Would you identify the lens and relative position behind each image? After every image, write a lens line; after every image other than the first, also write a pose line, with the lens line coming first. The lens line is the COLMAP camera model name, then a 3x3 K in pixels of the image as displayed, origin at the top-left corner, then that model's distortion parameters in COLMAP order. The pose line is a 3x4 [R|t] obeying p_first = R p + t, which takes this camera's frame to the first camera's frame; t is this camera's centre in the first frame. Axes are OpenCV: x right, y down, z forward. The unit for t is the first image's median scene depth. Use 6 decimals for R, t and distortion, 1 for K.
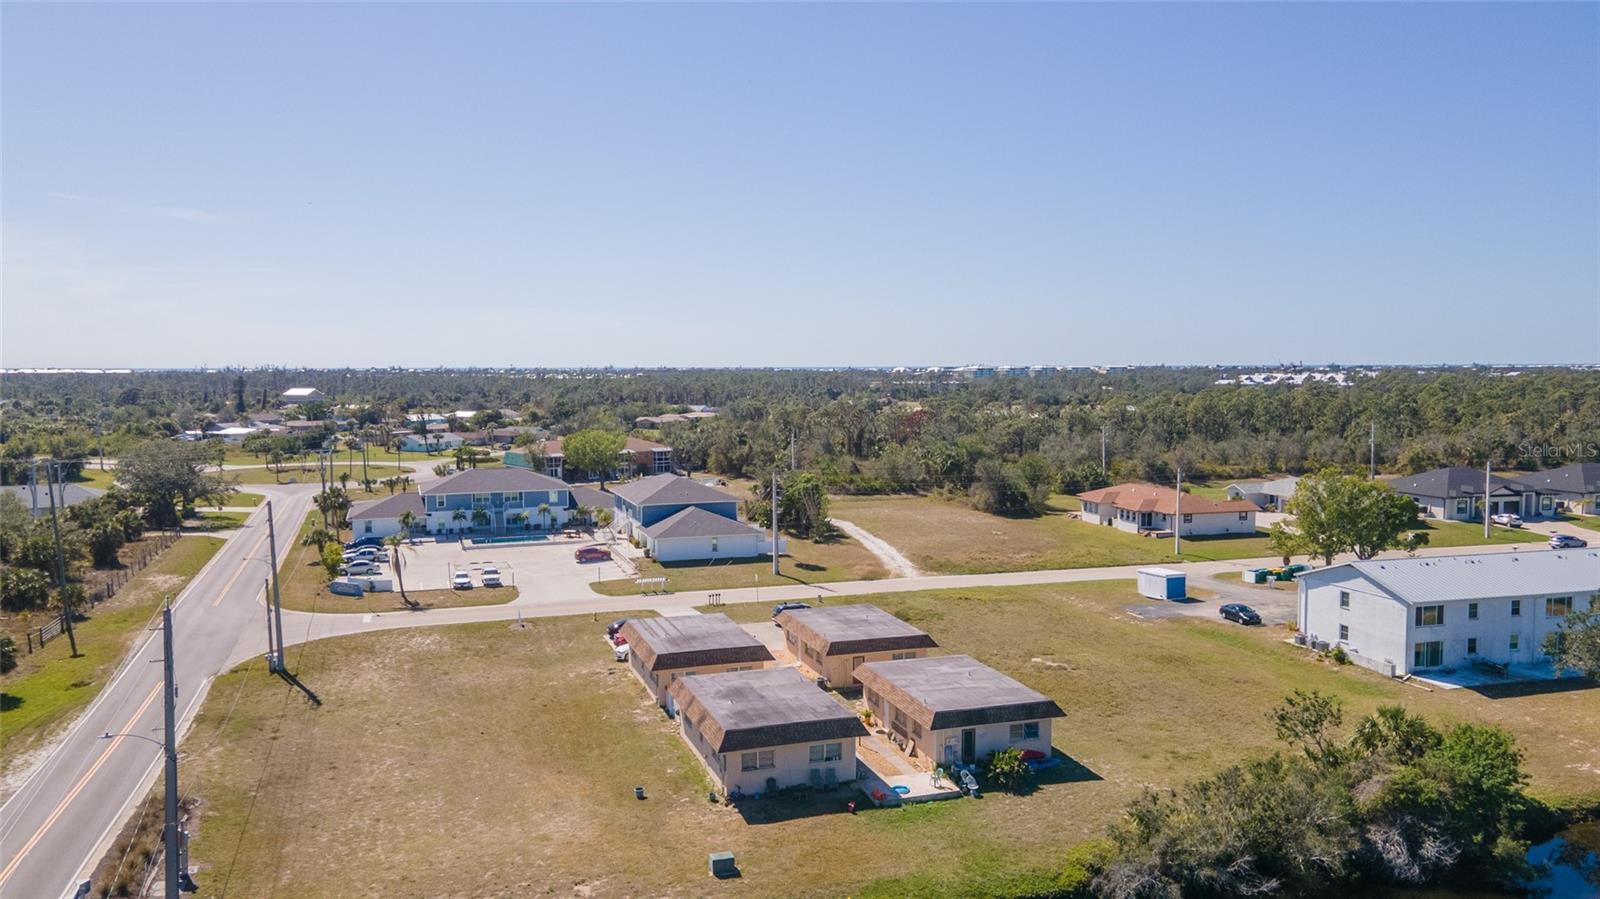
lens RADIAL K [[1140.4, 0, 800.0], [0, 1140.4, 449.5], [0, 0, 1]] dist [0.040647, 0.000353]
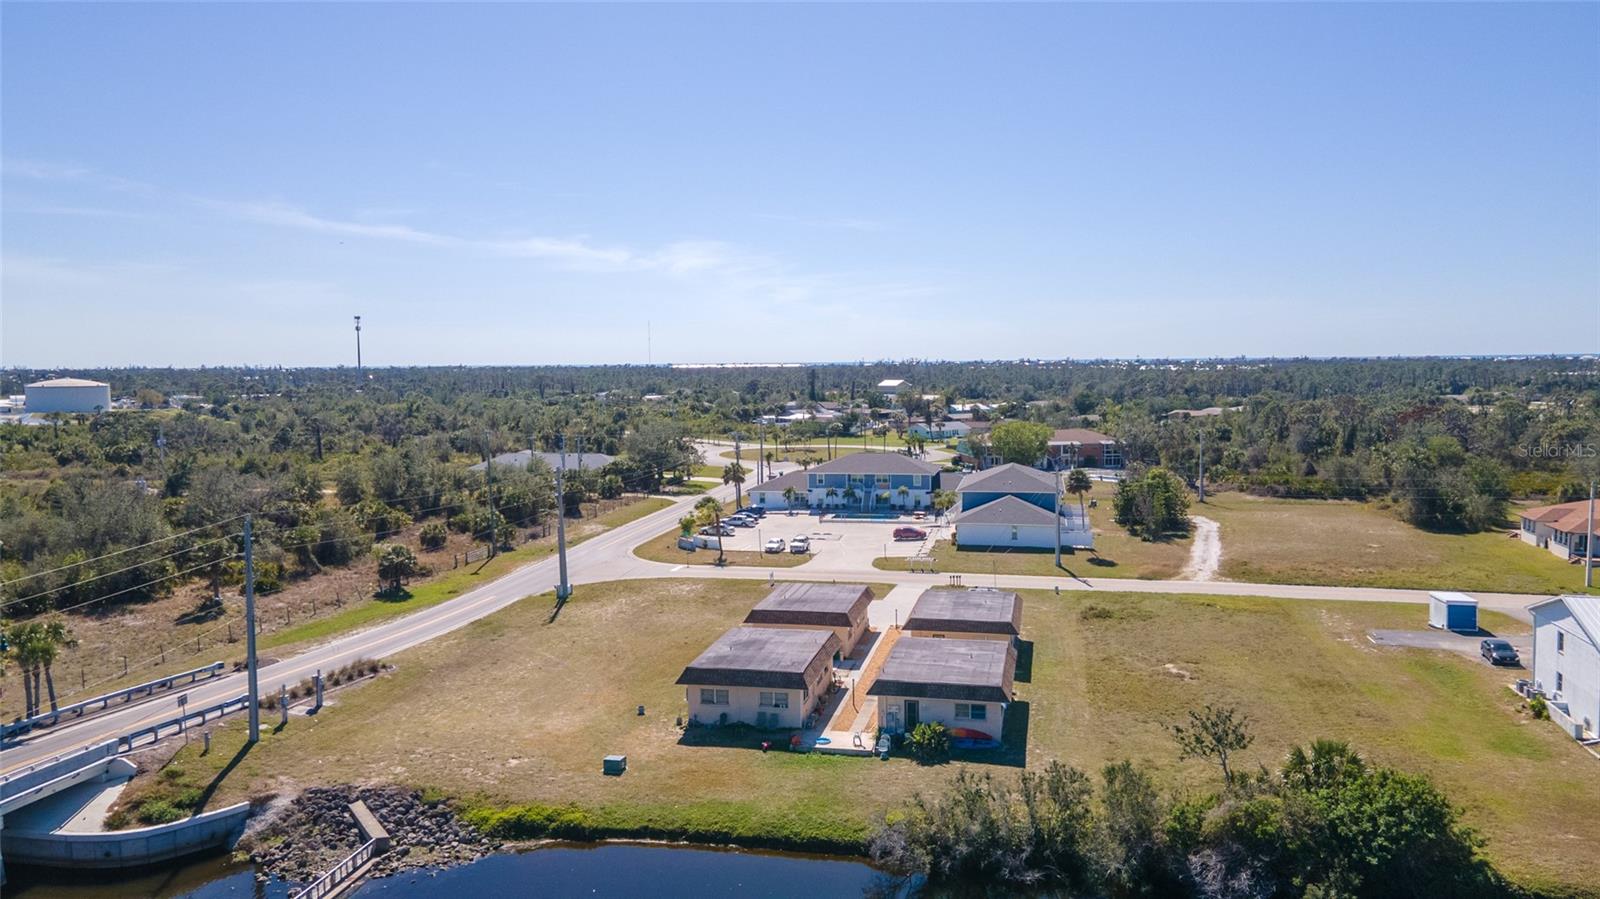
lens RADIAL K [[1140.4, 0, 800.0], [0, 1140.4, 449.5], [0, 0, 1]] dist [0.040647, 0.000353]
pose [[0.865849, 0.033816, -0.499162, 0.365261], [-0.030250, 0.999426, 0.015235, -0.001706], [0.499390, 0.001908, 0.866375, 0.014191]]
